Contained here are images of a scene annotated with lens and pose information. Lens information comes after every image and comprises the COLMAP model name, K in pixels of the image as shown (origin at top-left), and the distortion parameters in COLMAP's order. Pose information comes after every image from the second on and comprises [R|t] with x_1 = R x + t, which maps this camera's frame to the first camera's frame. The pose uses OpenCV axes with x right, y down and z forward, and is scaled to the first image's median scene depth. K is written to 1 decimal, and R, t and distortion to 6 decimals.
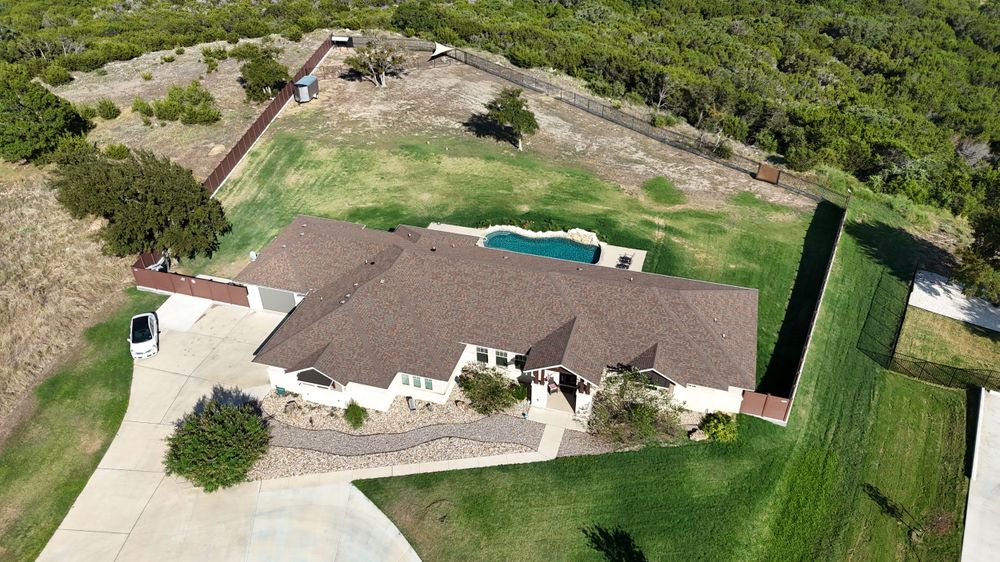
lens RADIAL K [[740.8, 0, 503.9], [0, 740.8, 271.1], [0, 0, 1]] dist [0.068057, -0.060884]
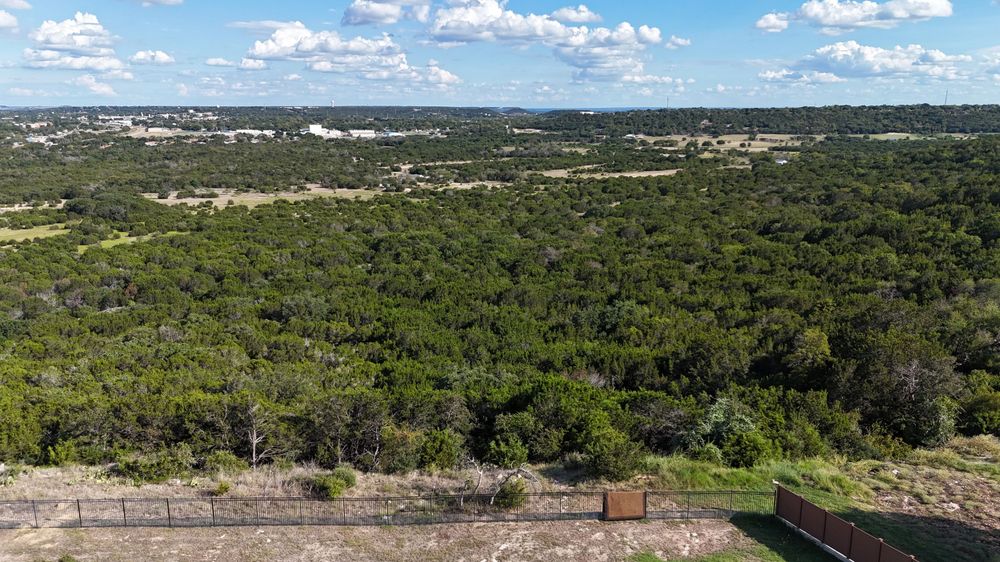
lens RADIAL K [[738.4, 0, 501.7], [0, 738.4, 267.6], [0, 0, 1]] dist [0.076319, -0.076070]
pose [[0.652436, -0.153787, 0.742076, -0.091077], [0.428636, 0.882406, -0.193989, -0.240911], [-0.624979, 0.444646, 0.641631, 0.698318]]
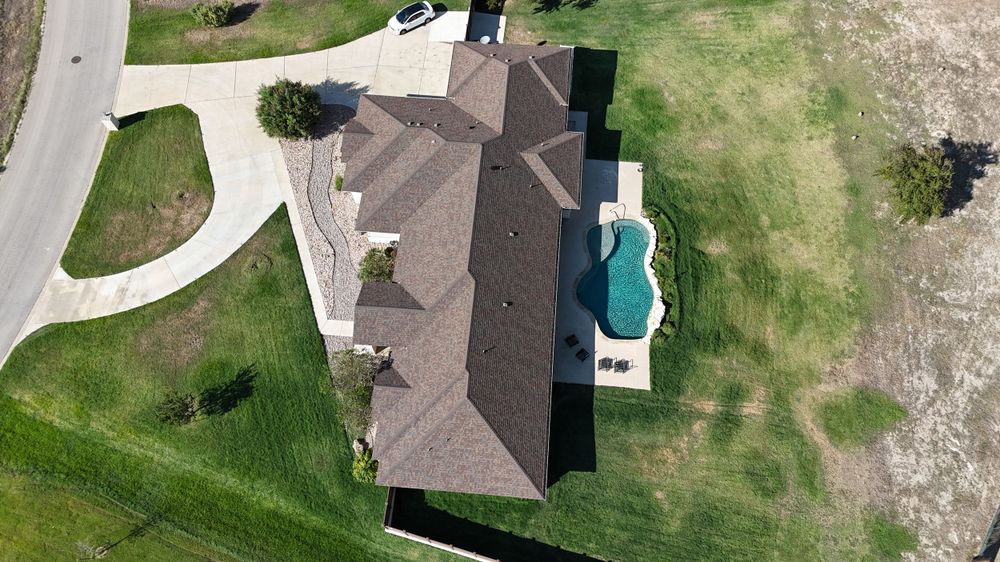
lens RADIAL K [[738.2, 0, 504.3], [0, 738.2, 279.5], [0, 0, 1]] dist [0.066043, -0.064740]
pose [[0.203083, 0.883497, -0.422127, 0.354850], [-0.558926, 0.458572, 0.690878, -0.501887], [0.803964, 0.095632, 0.586938, 0.324357]]
